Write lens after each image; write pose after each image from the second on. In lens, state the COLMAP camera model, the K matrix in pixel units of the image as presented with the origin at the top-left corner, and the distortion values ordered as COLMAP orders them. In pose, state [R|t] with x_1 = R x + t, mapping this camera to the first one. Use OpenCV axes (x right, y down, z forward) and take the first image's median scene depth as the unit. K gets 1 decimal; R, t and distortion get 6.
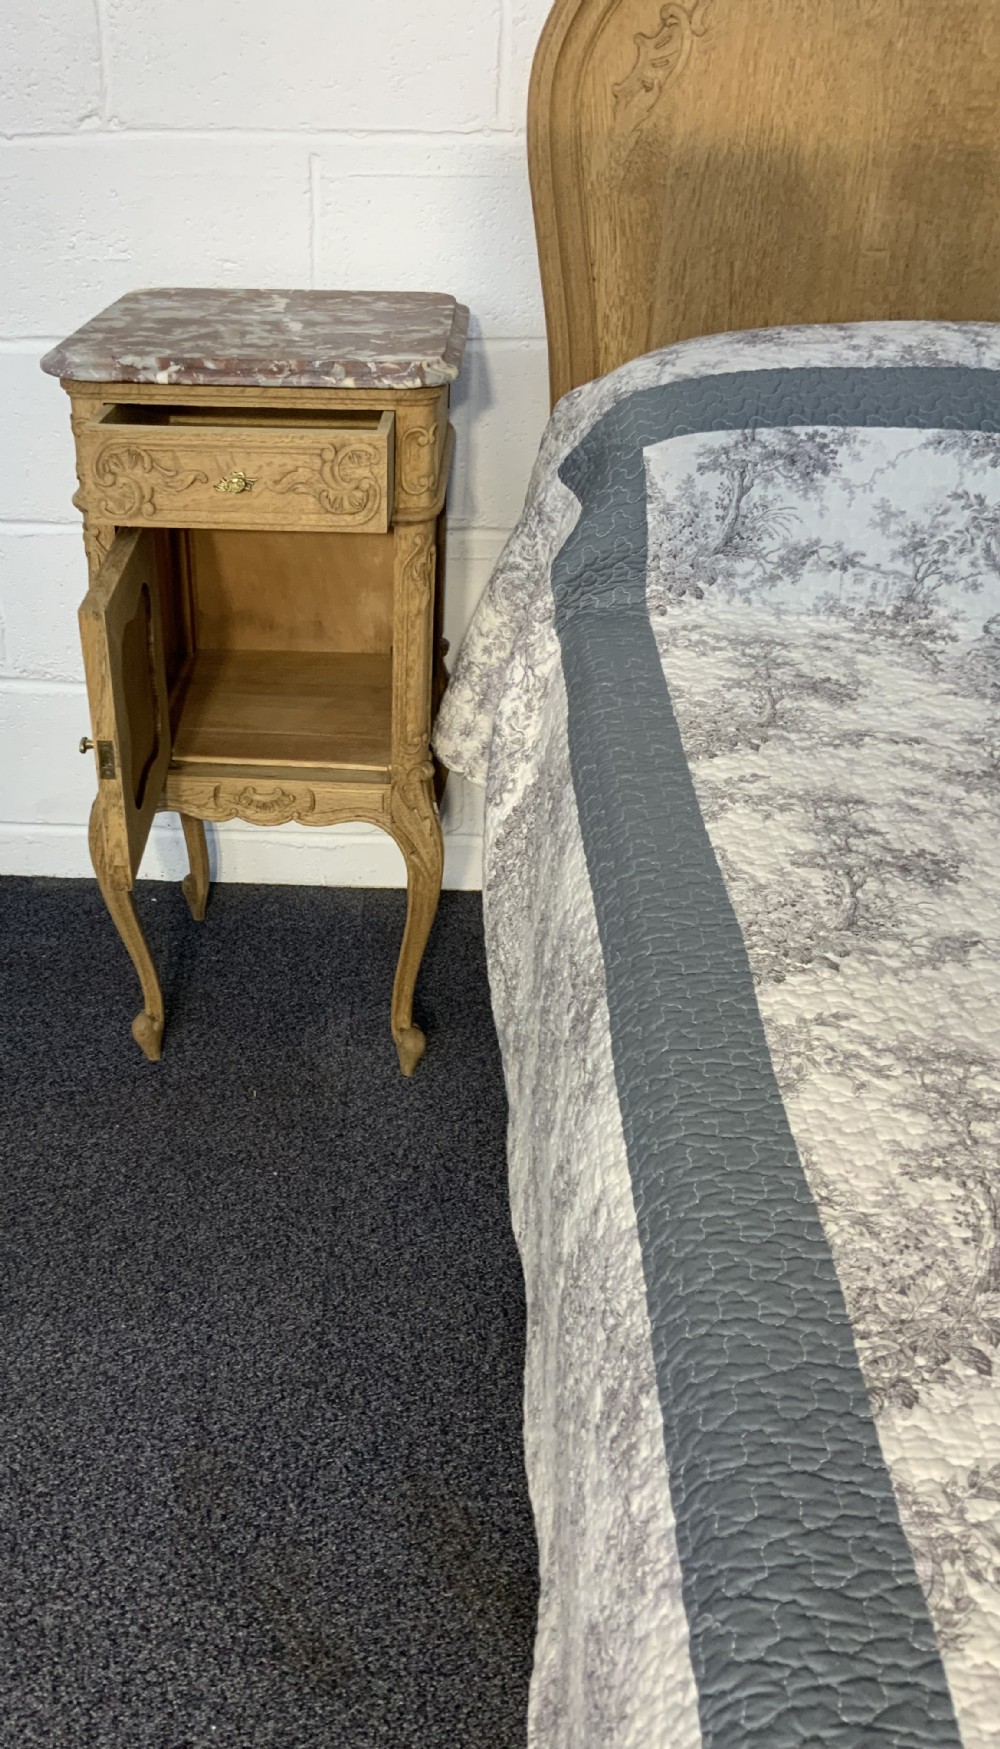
lens RADIAL K [[1399.9, 0, 349.0], [0, 1399.9, 844.5], [0, 0, 1]] dist [0.052646, -0.043834]
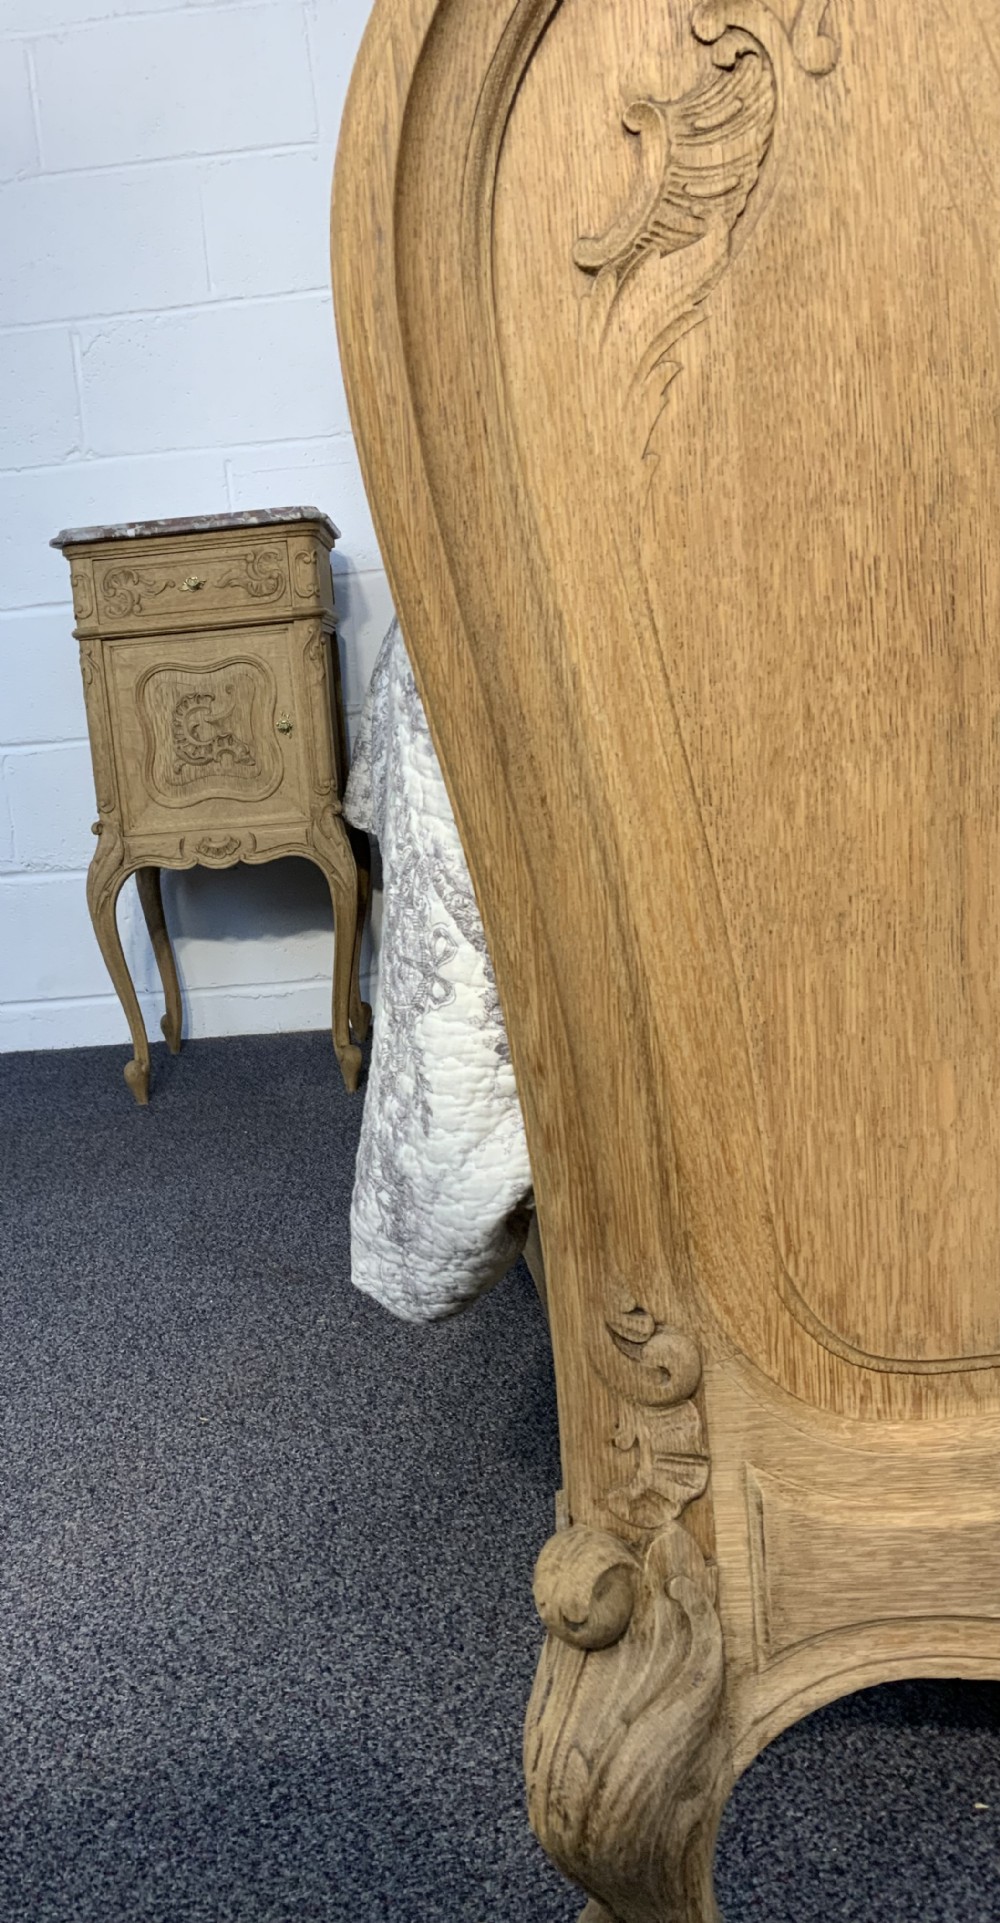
lens RADIAL K [[1575.3, 0, 266.4], [0, 1575.3, 979.7], [0, 0, 1]] dist [0.013004, -0.056888]
pose [[0.995961, -0.085017, -0.028874, 0.019991], [0.069927, 0.936181, -0.344493, 0.679314], [0.056319, 0.341083, 0.938345, -0.398559]]
